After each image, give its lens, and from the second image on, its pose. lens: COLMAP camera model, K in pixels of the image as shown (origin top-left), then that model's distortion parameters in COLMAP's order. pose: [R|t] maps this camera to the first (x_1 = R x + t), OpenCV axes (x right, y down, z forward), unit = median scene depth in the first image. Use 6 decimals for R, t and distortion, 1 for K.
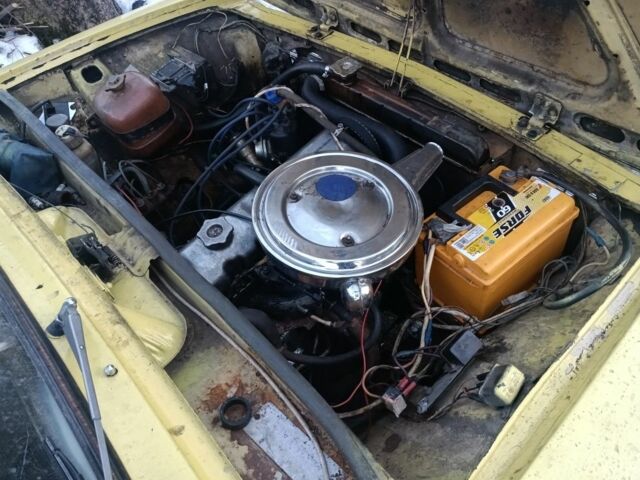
lens RADIAL K [[552.0, 0, 319.5], [0, 552.0, 240.5], [0, 0, 1]] dist [-0.000279, -0.001694]
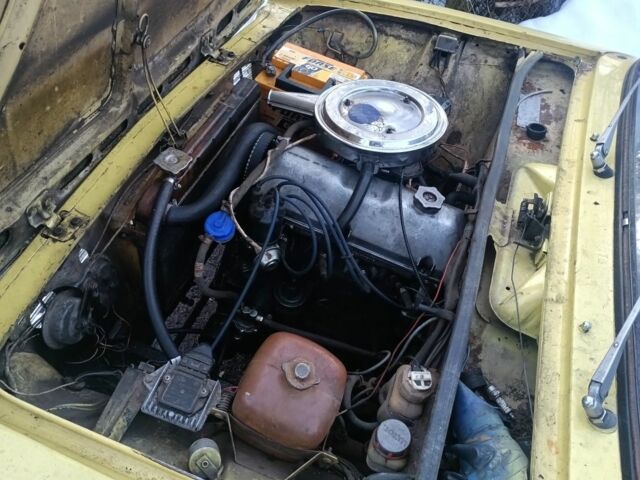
lens RADIAL K [[552.0, 0, 319.5], [0, 552.0, 239.6], [0, 0, 1]] dist [-0.000279, -0.001694]
pose [[-0.457851, -0.636946, 0.620220, -0.764516], [0.641827, 0.245916, 0.726349, -0.871192], [-0.615167, 0.730634, 0.296216, 0.791734]]
